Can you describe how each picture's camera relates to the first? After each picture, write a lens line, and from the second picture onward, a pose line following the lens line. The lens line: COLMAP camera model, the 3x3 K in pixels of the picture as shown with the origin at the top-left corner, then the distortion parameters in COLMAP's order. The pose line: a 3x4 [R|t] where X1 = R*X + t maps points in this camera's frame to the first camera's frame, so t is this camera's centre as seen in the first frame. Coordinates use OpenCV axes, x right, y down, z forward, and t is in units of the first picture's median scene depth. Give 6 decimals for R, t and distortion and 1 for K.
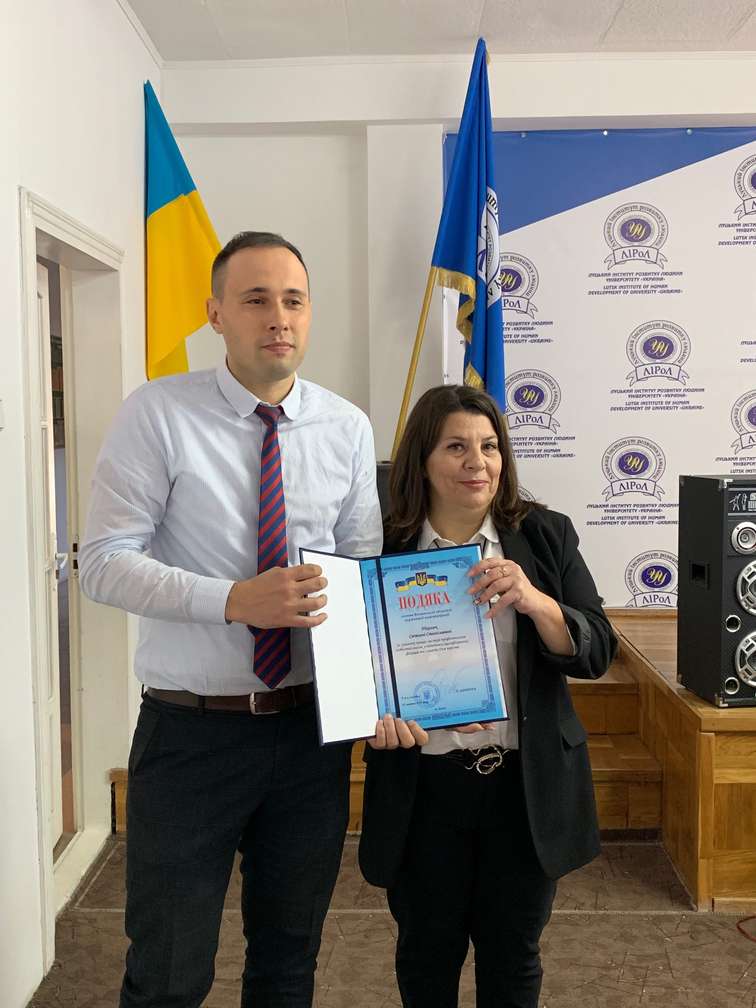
lens RADIAL K [[1048.2, 0, 389.4], [0, 1048.2, 501.1], [0, 0, 1]] dist [0.139362, -0.364643]
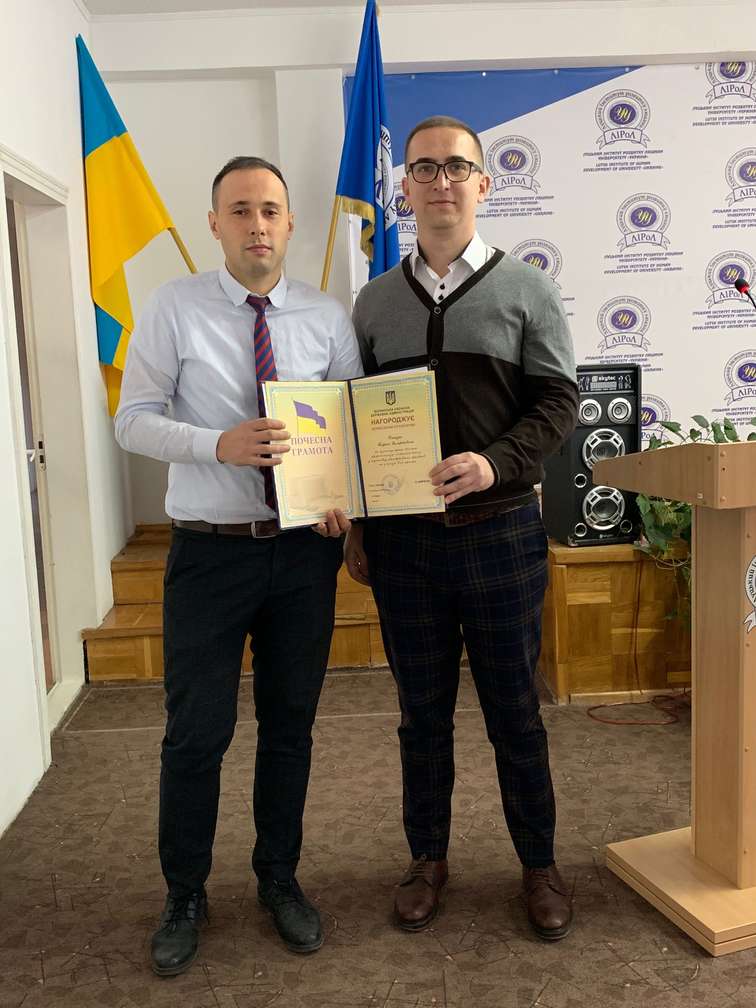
lens RADIAL K [[1048.2, 0, 389.4], [0, 1048.2, 501.1], [0, 0, 1]] dist [0.139362, -0.364643]
pose [[0.997319, -0.038979, 0.061935, 0.013626], [0.034774, 0.997107, 0.067585, 0.036325], [-0.064390, -0.065250, 0.995789, -0.185641]]
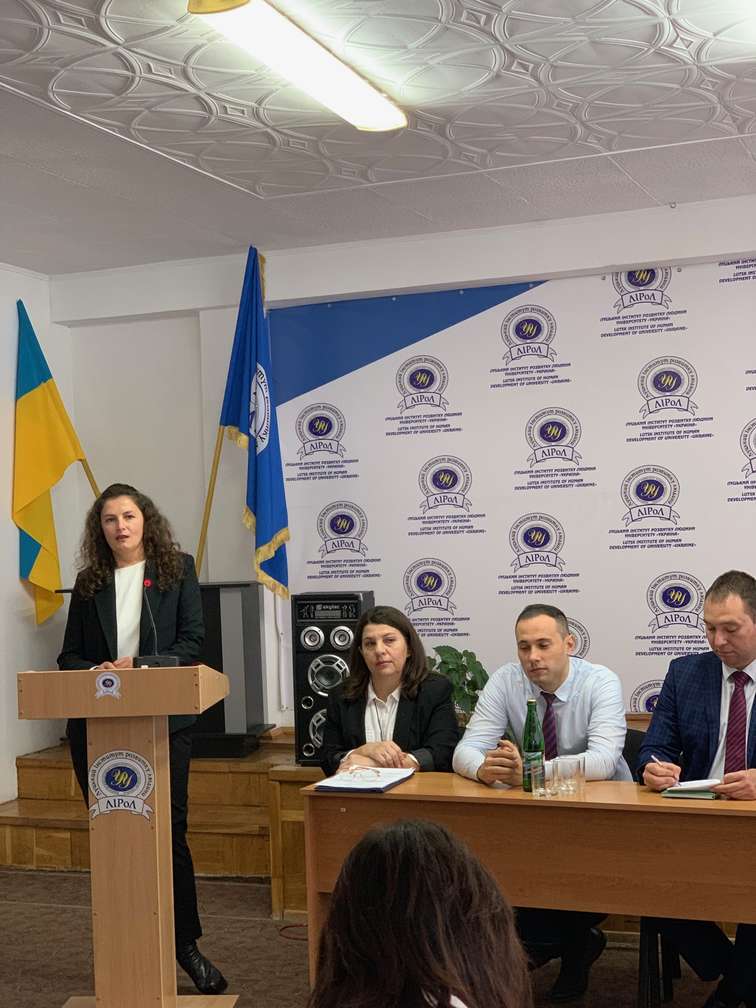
lens RADIAL K [[1509.9, 0, 366.4], [0, 1509.9, 506.6], [0, 0, 1]] dist [0.023908, 0.085205]
pose [[0.937912, -0.028929, -0.345665, 0.824203], [-0.000488, 0.996405, -0.084716, 0.023572], [0.346873, 0.079625, 0.934526, -0.601730]]
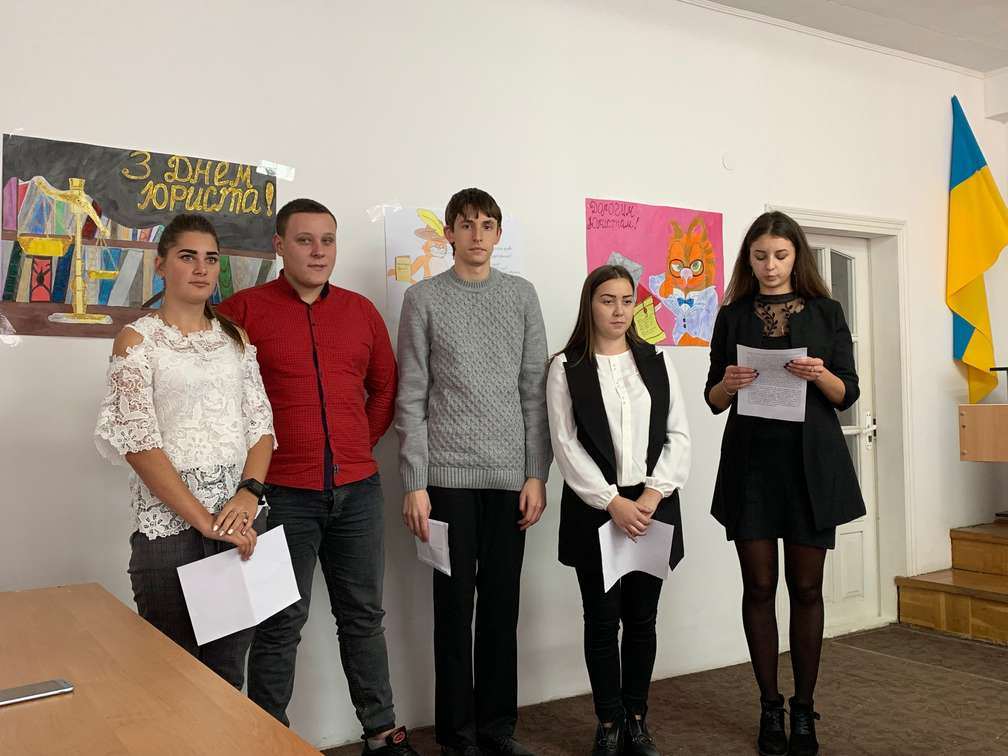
lens RADIAL K [[1014.5, 0, 504.0], [0, 1014.5, 378.0], [0, 0, 1]] dist [-0.001565, -0.006489]
pose [[0.548836, -0.024677, -0.835566, 0.553079], [-0.049703, 0.996832, -0.062086, 0.088111], [0.834451, 0.075605, 0.545871, -0.200558]]
